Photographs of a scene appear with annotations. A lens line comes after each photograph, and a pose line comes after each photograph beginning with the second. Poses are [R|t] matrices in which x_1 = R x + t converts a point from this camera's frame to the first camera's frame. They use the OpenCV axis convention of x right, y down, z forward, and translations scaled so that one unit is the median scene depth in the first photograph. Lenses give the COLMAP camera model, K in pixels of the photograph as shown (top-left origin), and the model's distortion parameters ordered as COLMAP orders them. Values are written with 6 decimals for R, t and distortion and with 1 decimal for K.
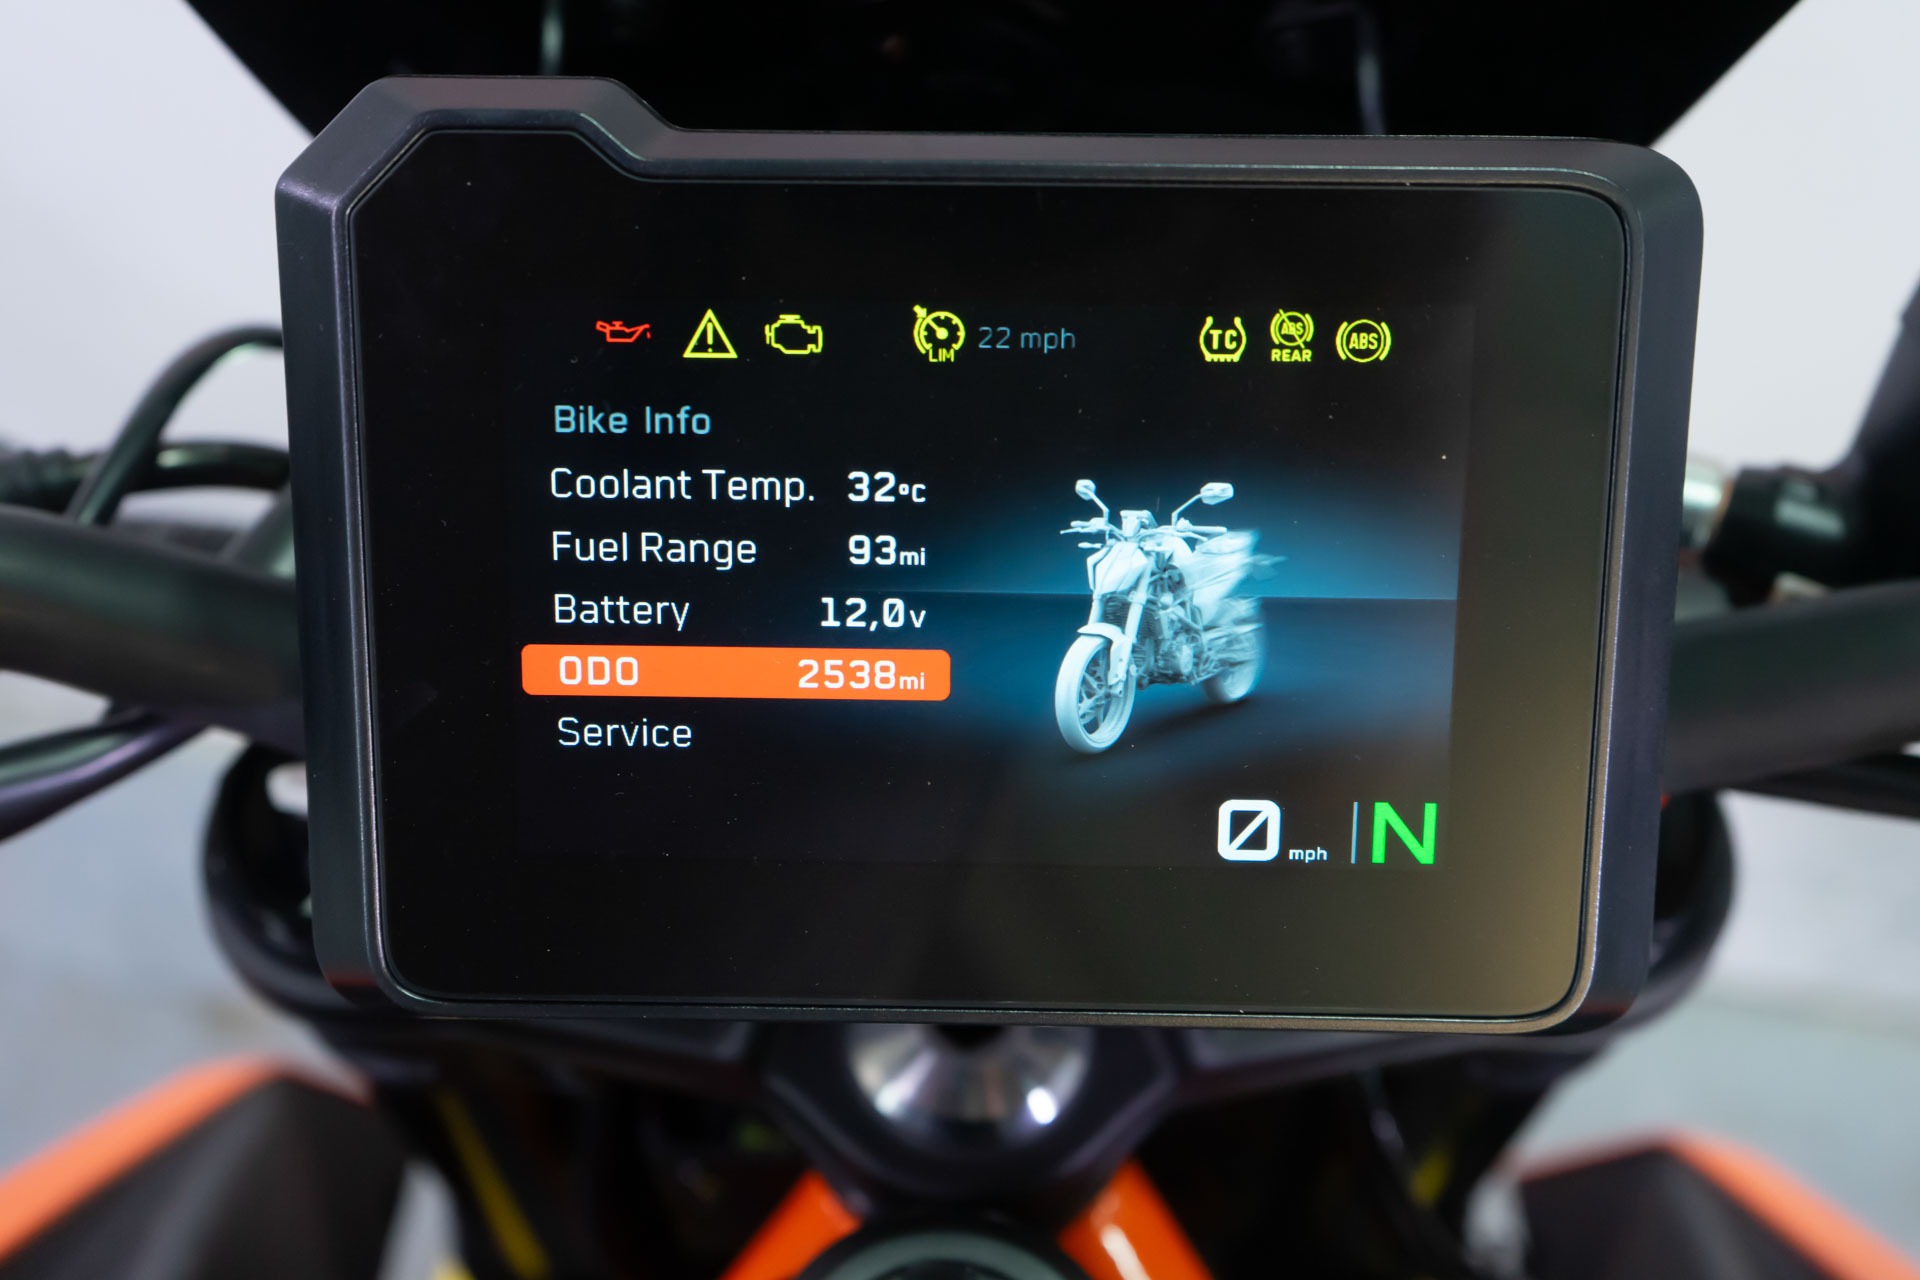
lens RADIAL K [[2320.4, 0, 959.4], [0, 2320.4, 633.5], [0, 0, 1]] dist [-0.000527, 0.027926]
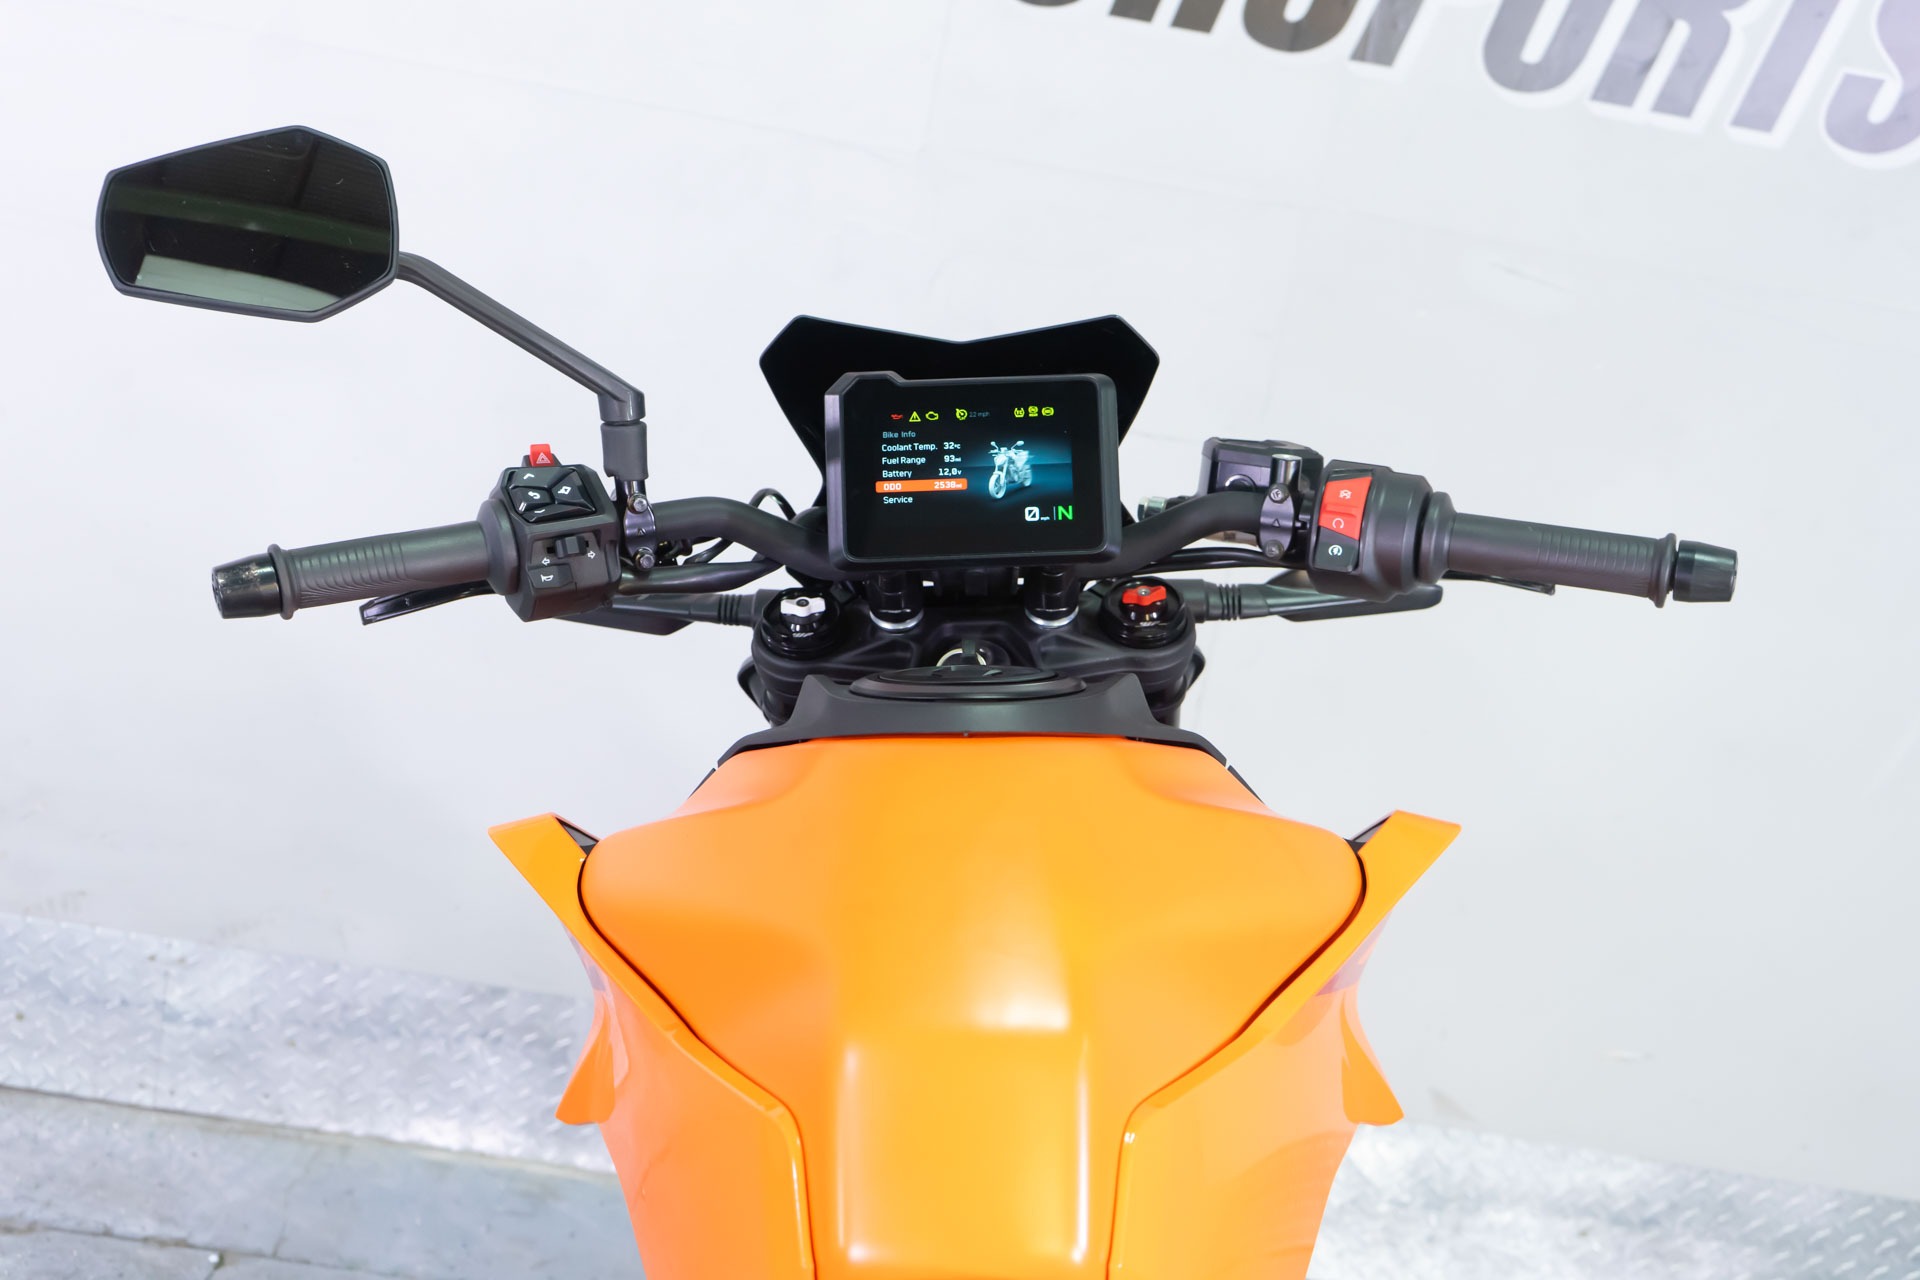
lens RADIAL K [[2654.9, 0, 960.0], [0, 2654.9, 640.0], [0, 0, 1]] dist [0.019194, 0.007685]
pose [[0.998506, -0.052002, 0.016792, -0.127275], [0.050755, 0.996417, 0.067650, -0.032322], [-0.020250, -0.066696, 0.997568, -4.493206]]
